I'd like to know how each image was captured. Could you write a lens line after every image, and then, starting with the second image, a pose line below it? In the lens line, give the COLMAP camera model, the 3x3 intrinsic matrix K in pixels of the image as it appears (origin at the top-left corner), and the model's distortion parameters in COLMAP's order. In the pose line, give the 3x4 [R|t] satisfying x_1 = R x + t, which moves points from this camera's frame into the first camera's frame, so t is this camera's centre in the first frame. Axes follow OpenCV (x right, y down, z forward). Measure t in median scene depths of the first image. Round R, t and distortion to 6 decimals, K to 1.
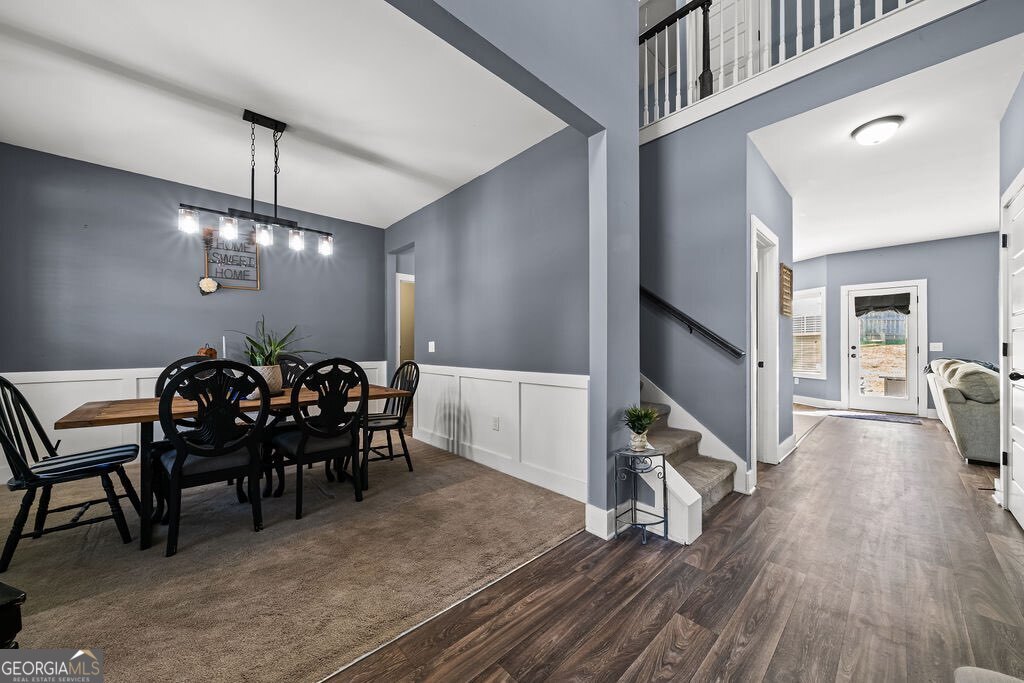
lens RADIAL K [[350.5, 0, 514.4], [0, 350.5, 355.3], [0, 0, 1]] dist [-0.008241, -0.000865]
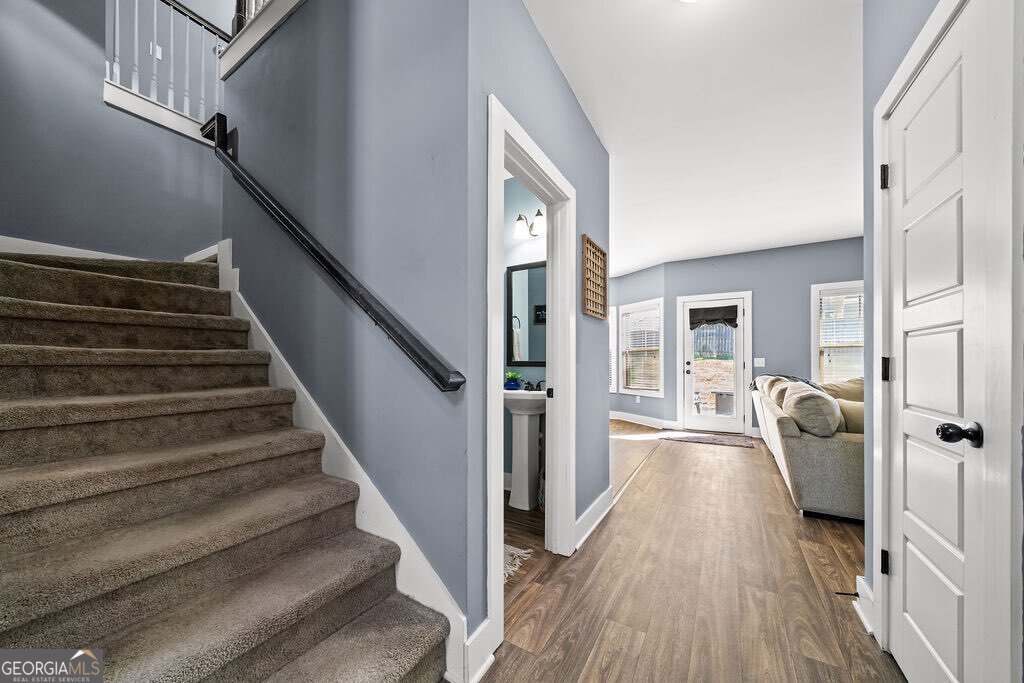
lens RADIAL K [[350.5, 0, 511.6], [0, 350.5, 365.5], [0, 0, 1]] dist [-0.008241, -0.000865]
pose [[0.960349, -0.004624, 0.278762, 0.283790], [0.008977, 0.999857, -0.014341, -0.007704], [-0.278655, 0.016275, 0.960253, 0.256041]]
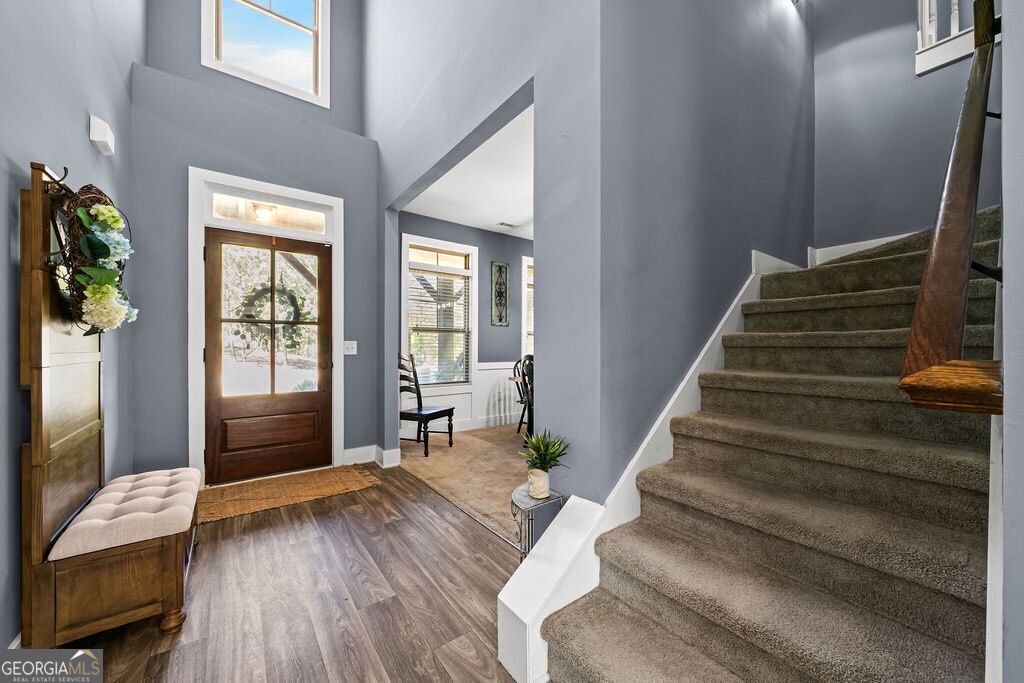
lens RADIAL K [[375.7, 0, 514.0], [0, 375.7, 340.3], [0, 0, 1]] dist [-0.002280, -0.000164]
pose [[-0.092273, -0.017188, -0.995585, 3.216565], [-0.023038, 0.999620, -0.015123, -0.050837], [0.995467, 0.021541, -0.092634, 2.943250]]
